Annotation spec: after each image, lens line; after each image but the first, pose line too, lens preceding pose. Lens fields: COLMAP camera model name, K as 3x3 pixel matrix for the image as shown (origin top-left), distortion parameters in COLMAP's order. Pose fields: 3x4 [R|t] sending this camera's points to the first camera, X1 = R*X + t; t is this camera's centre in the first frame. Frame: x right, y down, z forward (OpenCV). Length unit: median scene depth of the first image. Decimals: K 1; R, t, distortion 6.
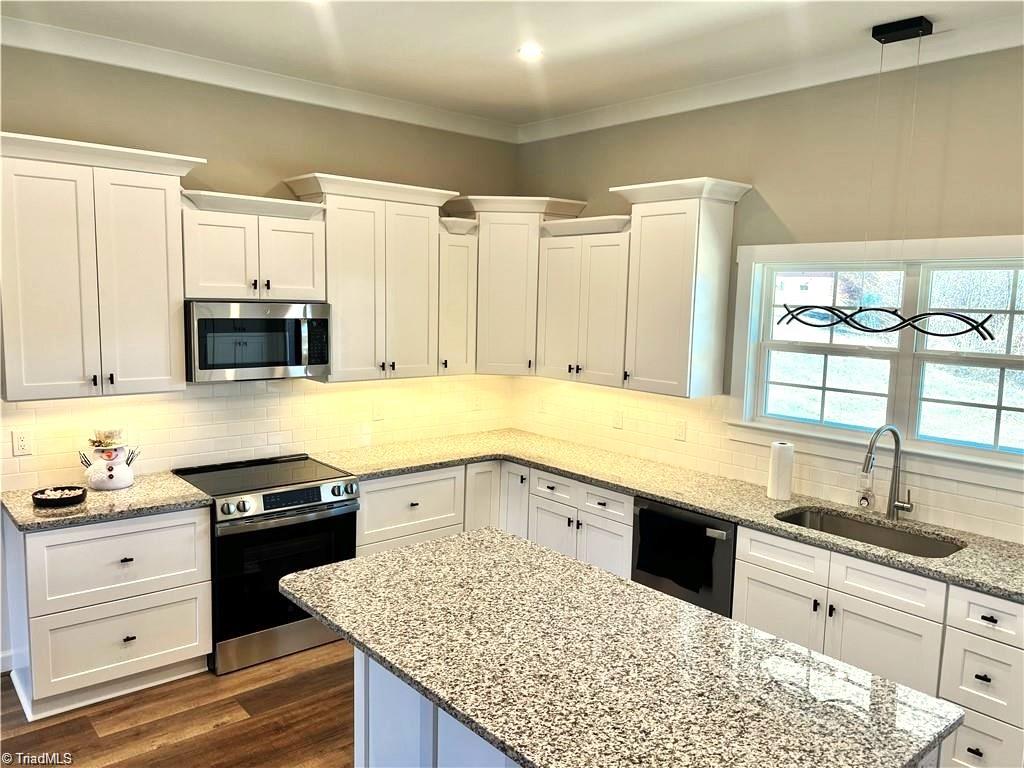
lens RADIAL K [[768.0, 0, 516.2], [0, 768.0, 391.5], [0, 0, 1]] dist [0.048755, -0.042933]
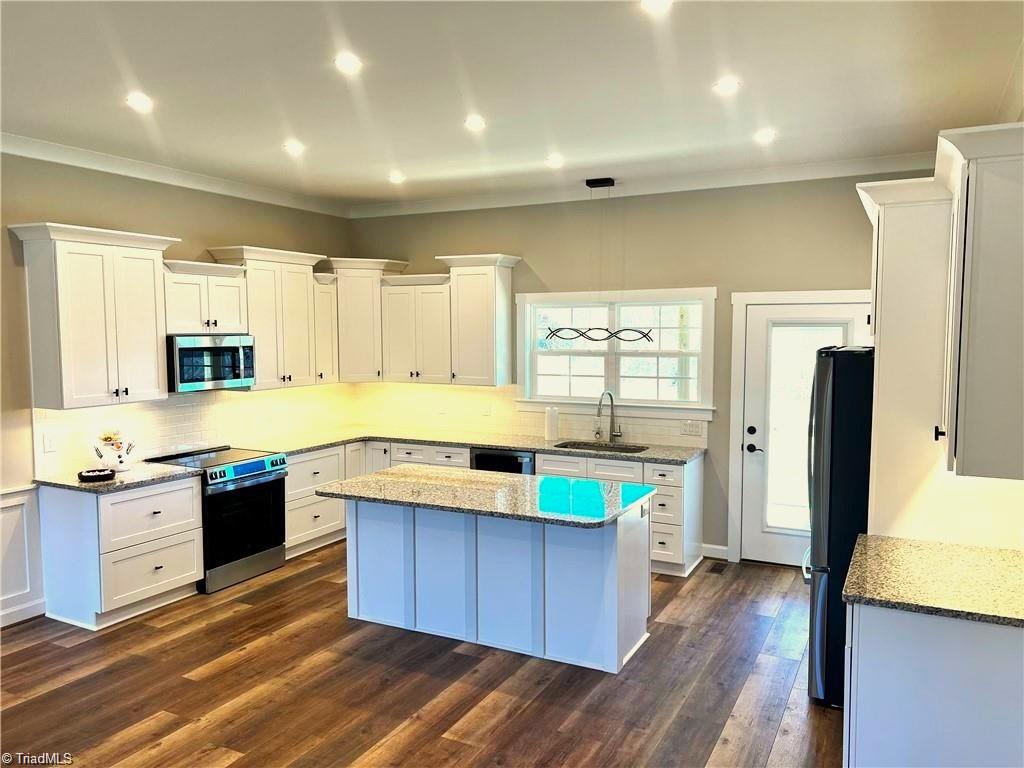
lens RADIAL K [[768.0, 0, 519.4], [0, 768.0, 385.4], [0, 0, 1]] dist [0.048755, -0.042933]
pose [[0.925844, -0.055554, 0.373799, -0.366566], [0.072400, 0.996889, -0.031166, 0.066710], [-0.370905, 0.055918, 0.926986, -0.571692]]
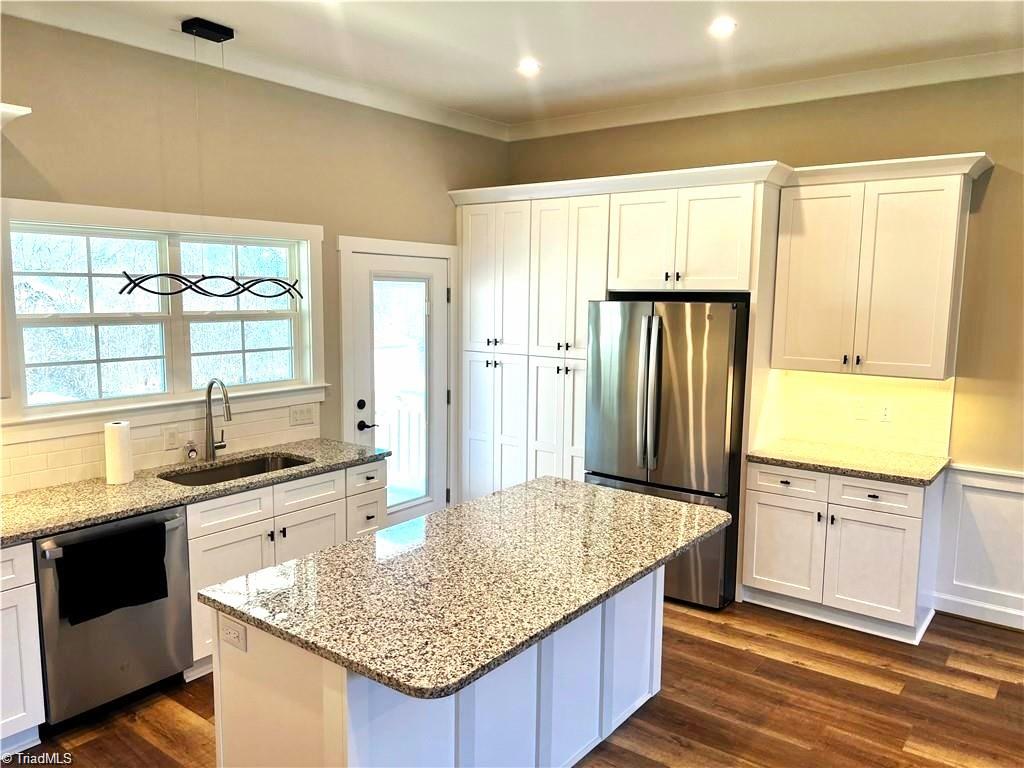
lens RADIAL K [[768.0, 0, 510.2], [0, 768.0, 388.2], [0, 0, 1]] dist [0.048755, -0.042933]
pose [[-0.204494, -0.151192, 0.967121, -0.663141], [0.106931, 0.978637, 0.175602, -0.088964], [-0.973010, 0.139325, -0.183958, 0.726550]]
